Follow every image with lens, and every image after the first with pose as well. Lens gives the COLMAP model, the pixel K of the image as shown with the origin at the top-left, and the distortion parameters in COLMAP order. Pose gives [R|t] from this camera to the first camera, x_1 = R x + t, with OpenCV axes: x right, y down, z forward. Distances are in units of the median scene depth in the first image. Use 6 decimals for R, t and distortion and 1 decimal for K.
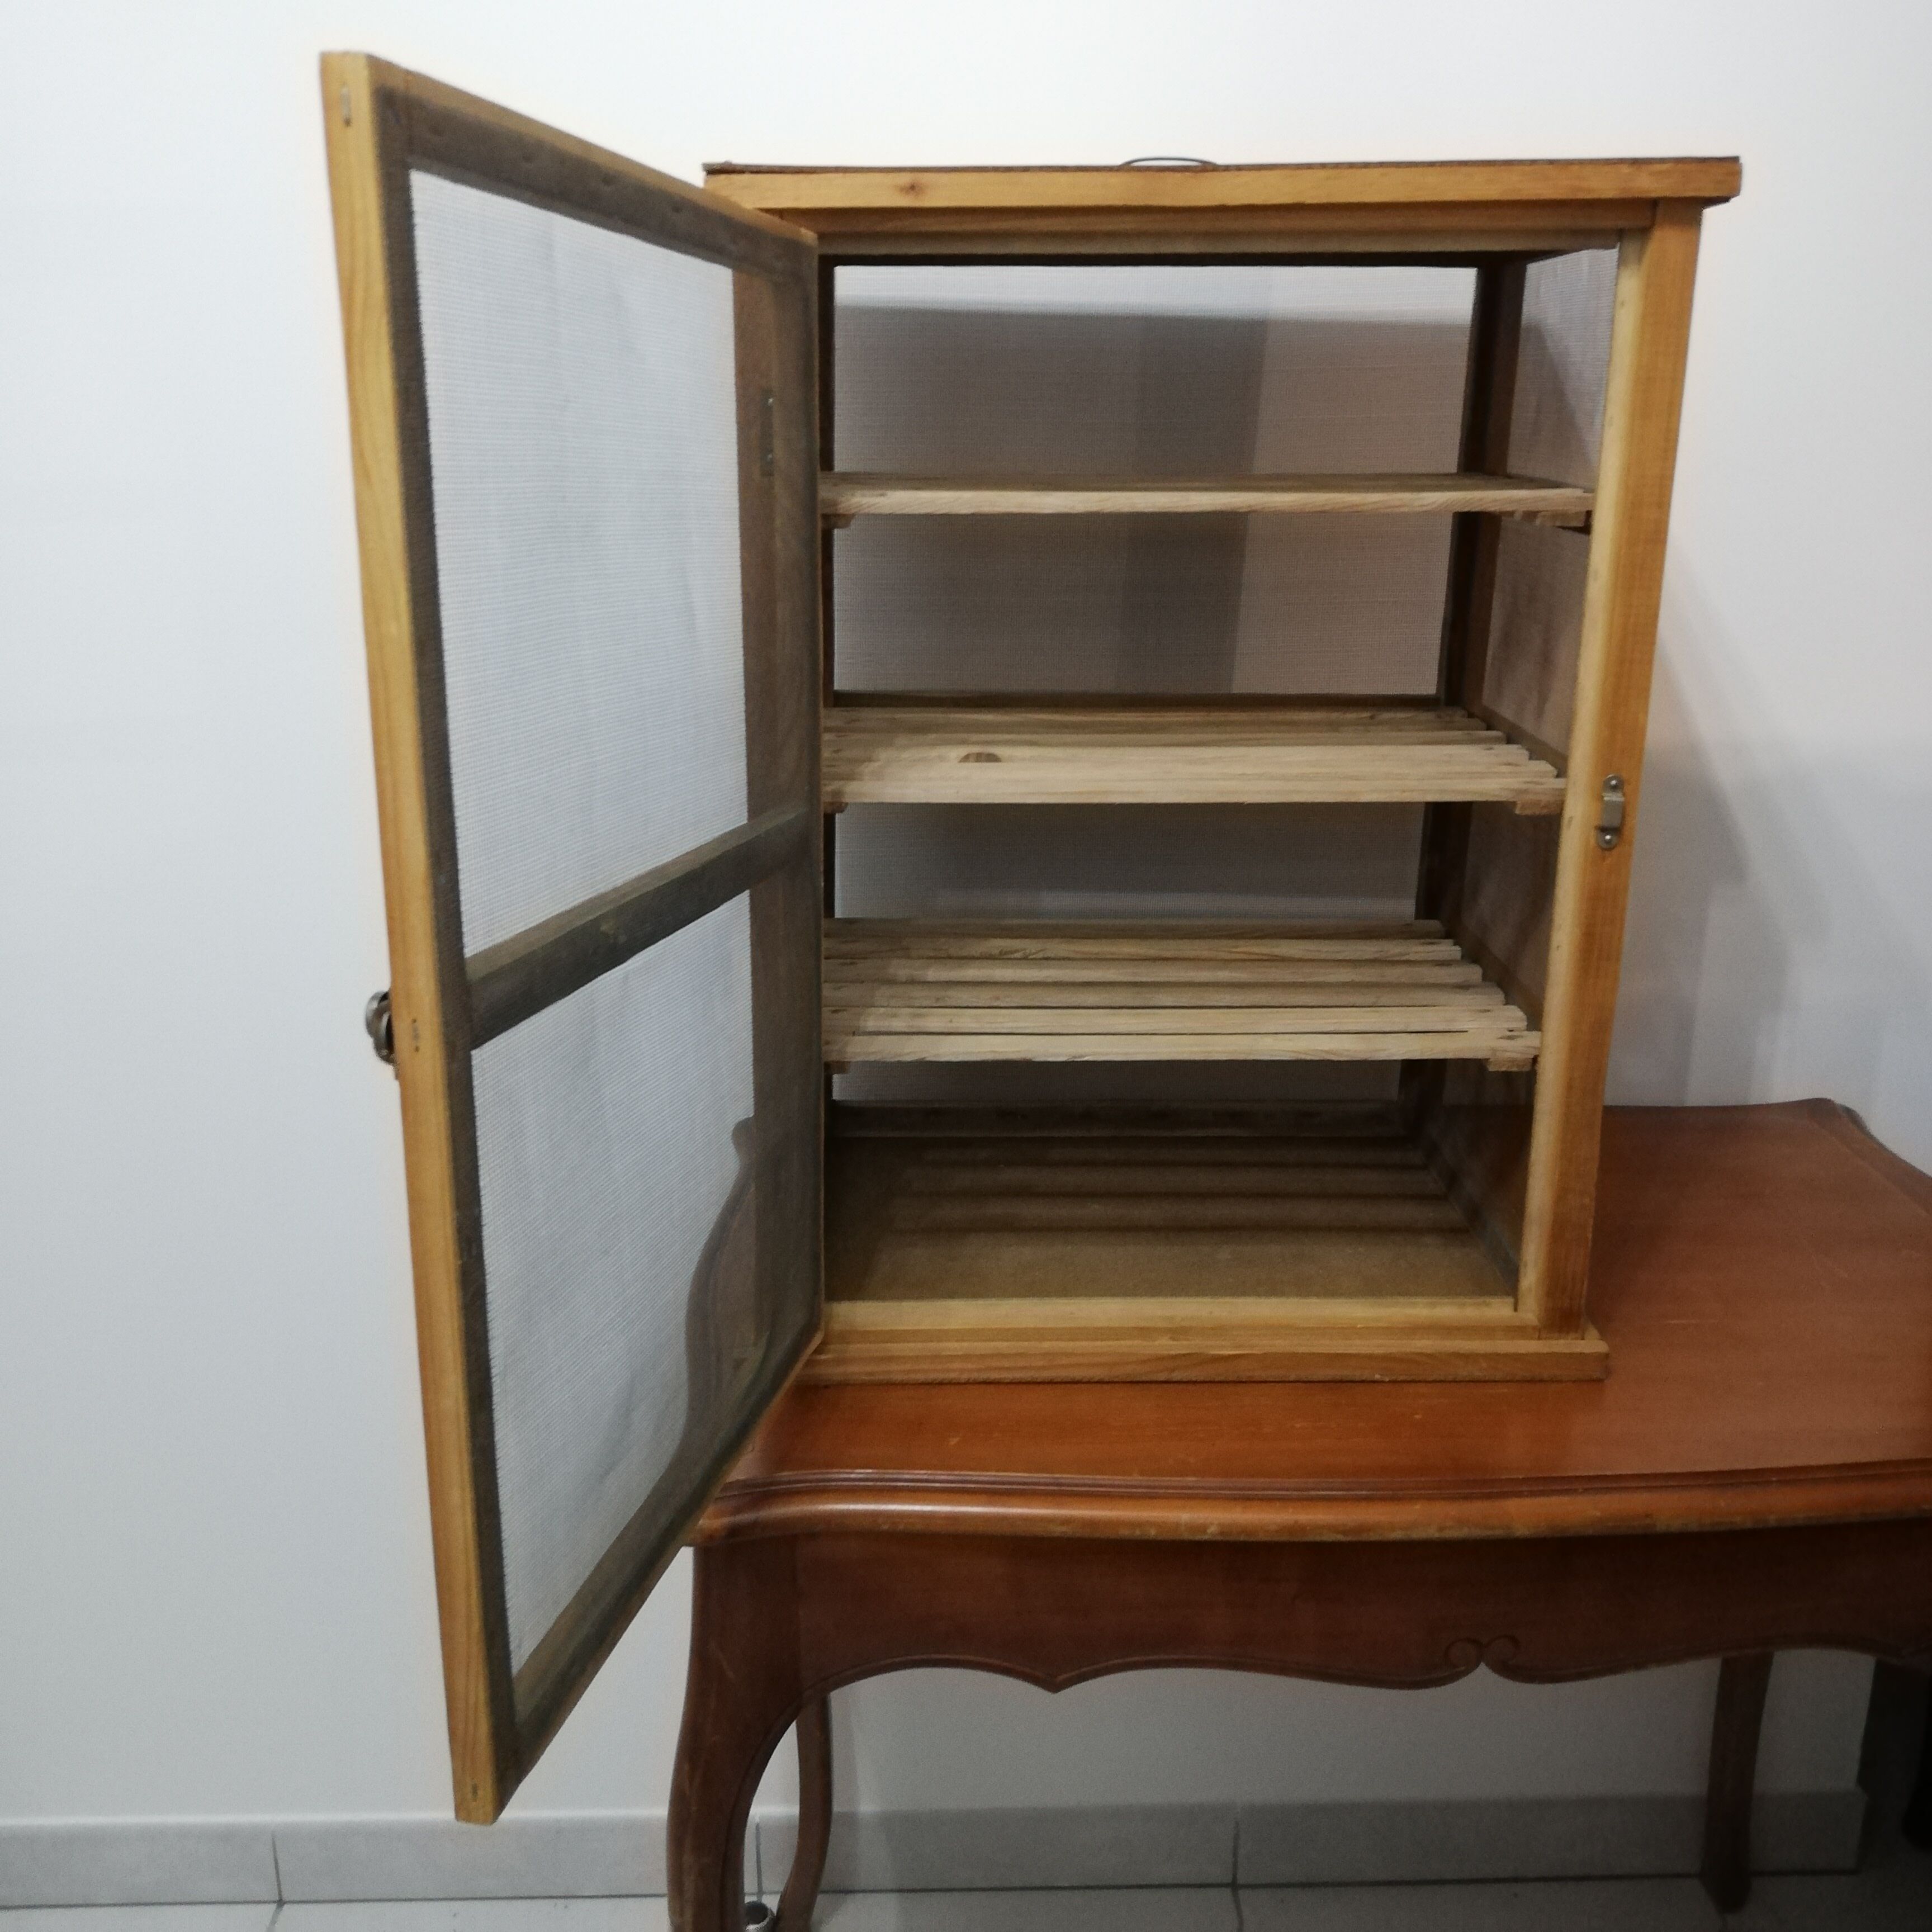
lens RADIAL K [[2038.8, 0, 908.4], [0, 2038.8, 981.8], [0, 0, 1]] dist [-0.037831, 0.000000]
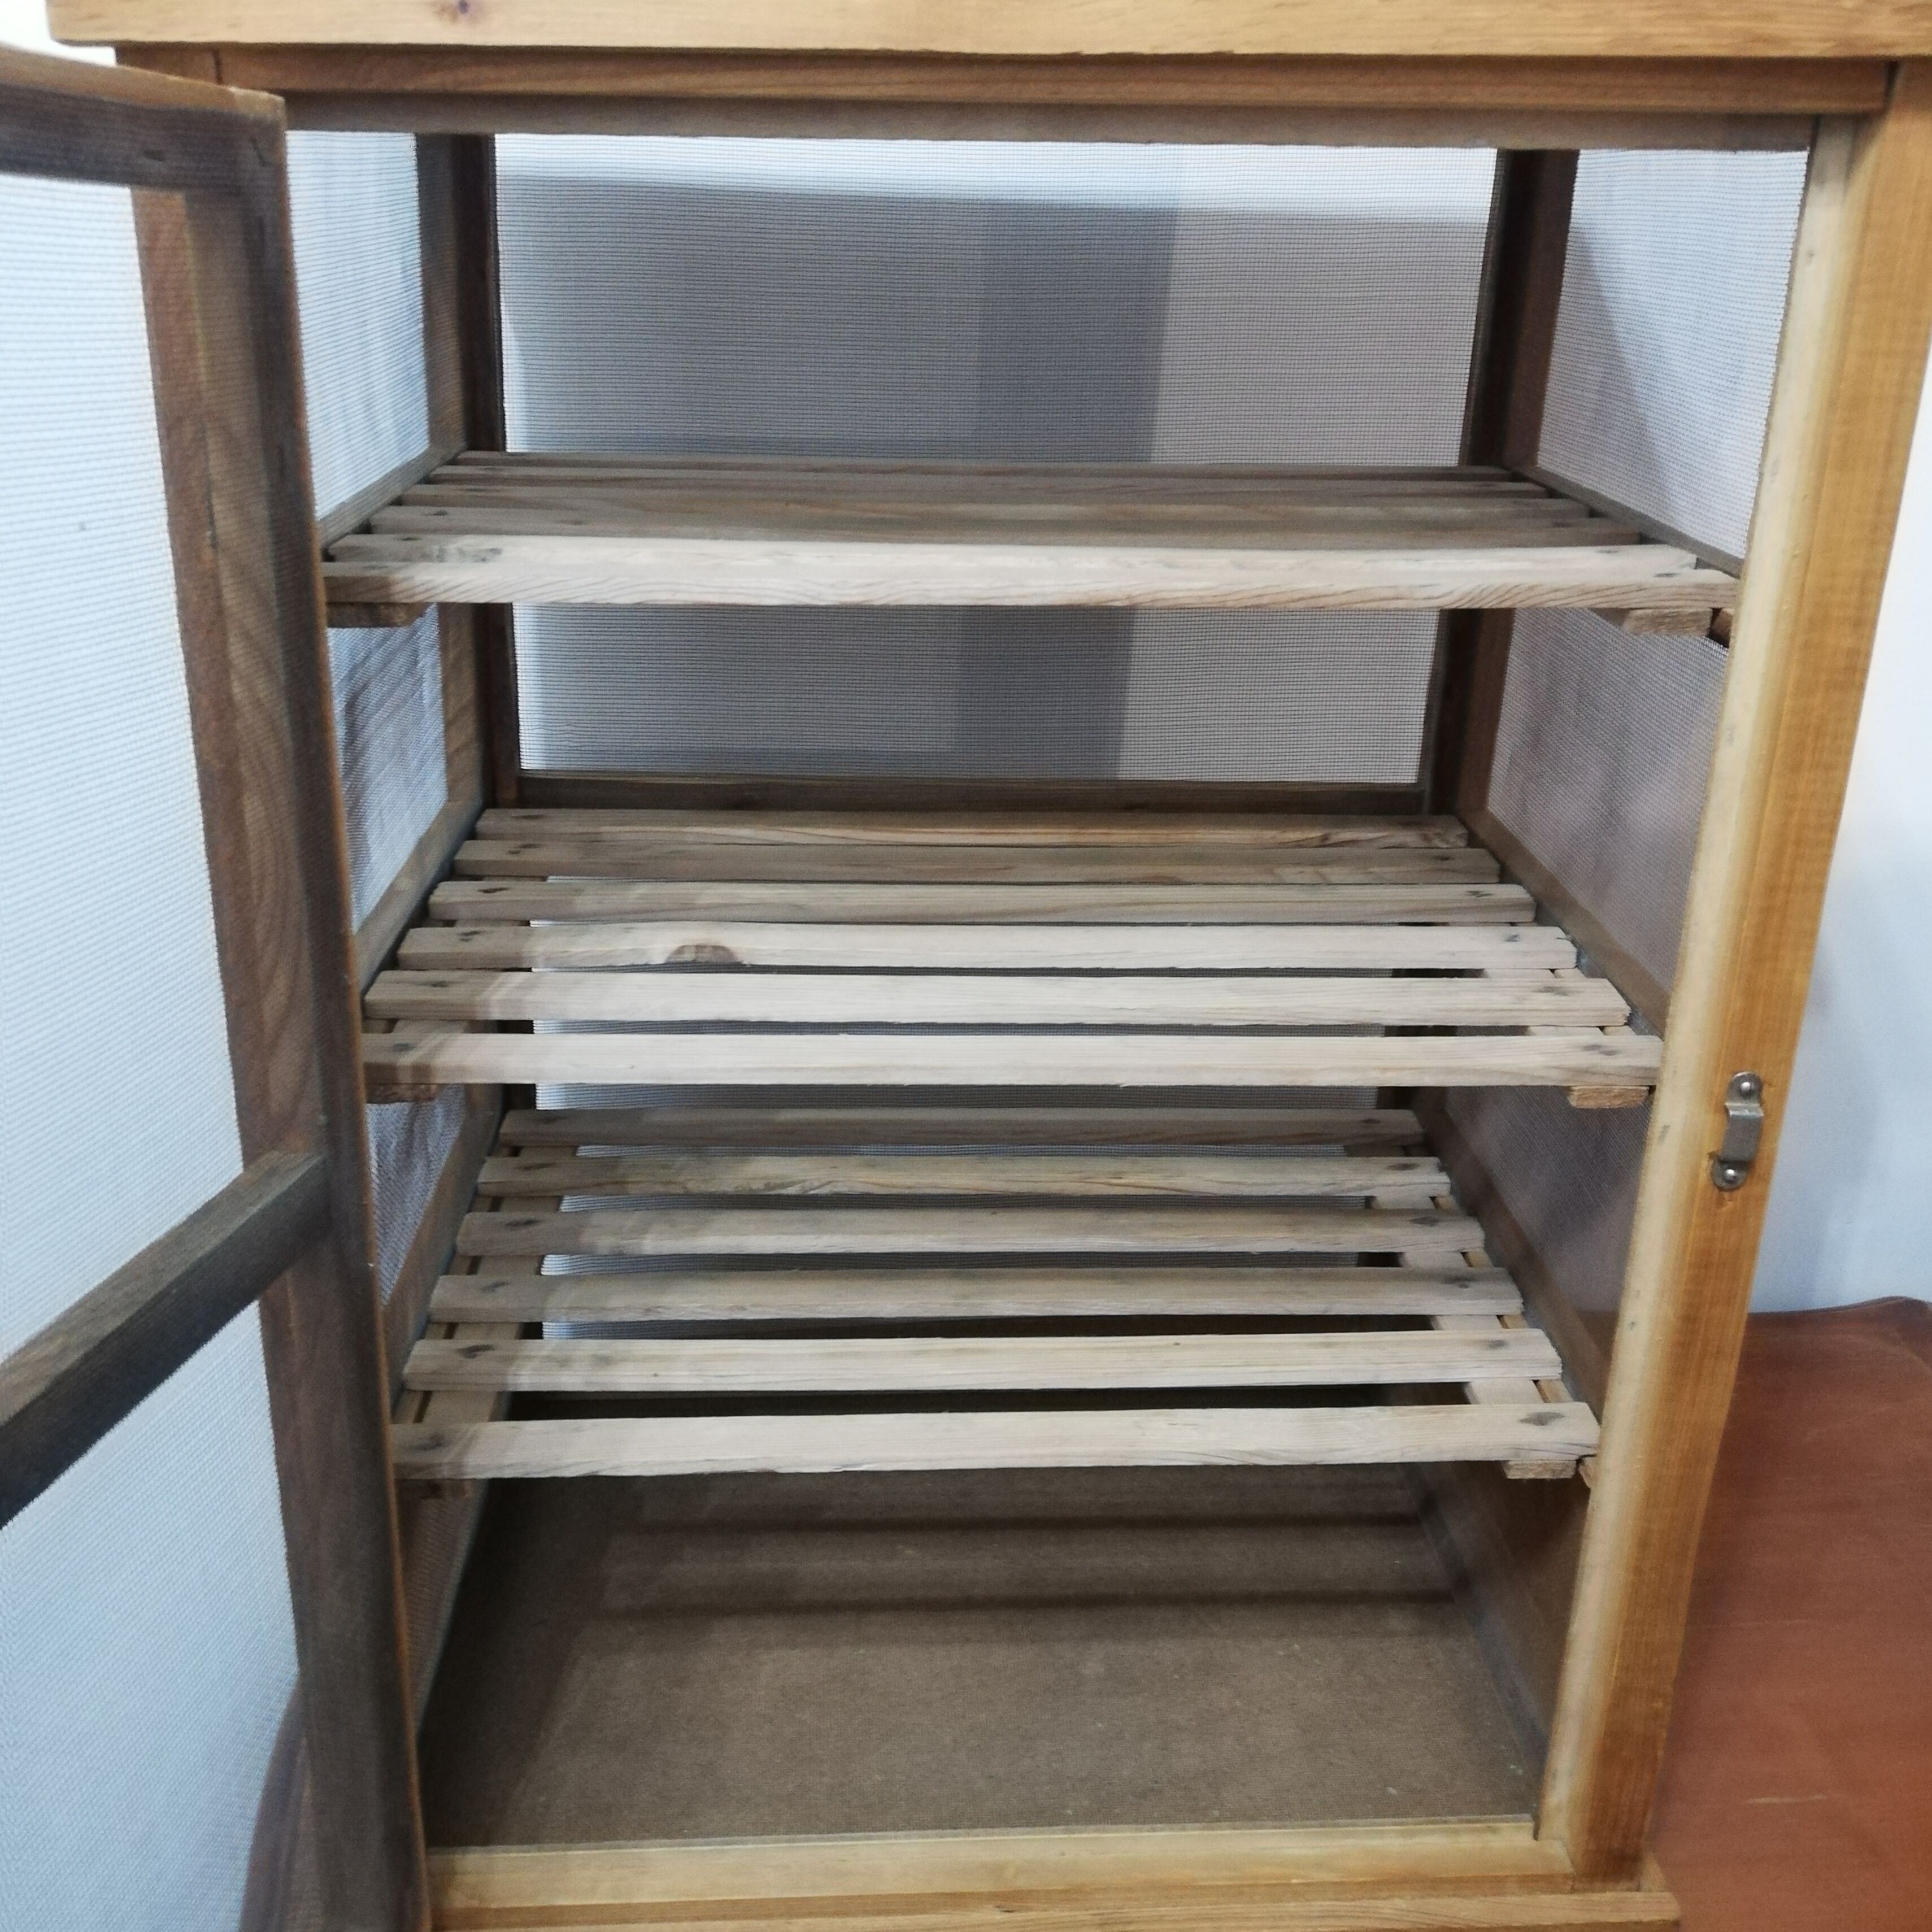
lens RADIAL K [[2038.8, 0, 960.4], [0, 2038.8, 954.2], [0, 0, 1]] dist [-0.037831, 0.000000]
pose [[0.997918, -0.003620, 0.064396, 0.078931], [-0.001206, 0.997202, 0.074748, -0.165672], [-0.064486, -0.074670, 0.995121, 0.405729]]
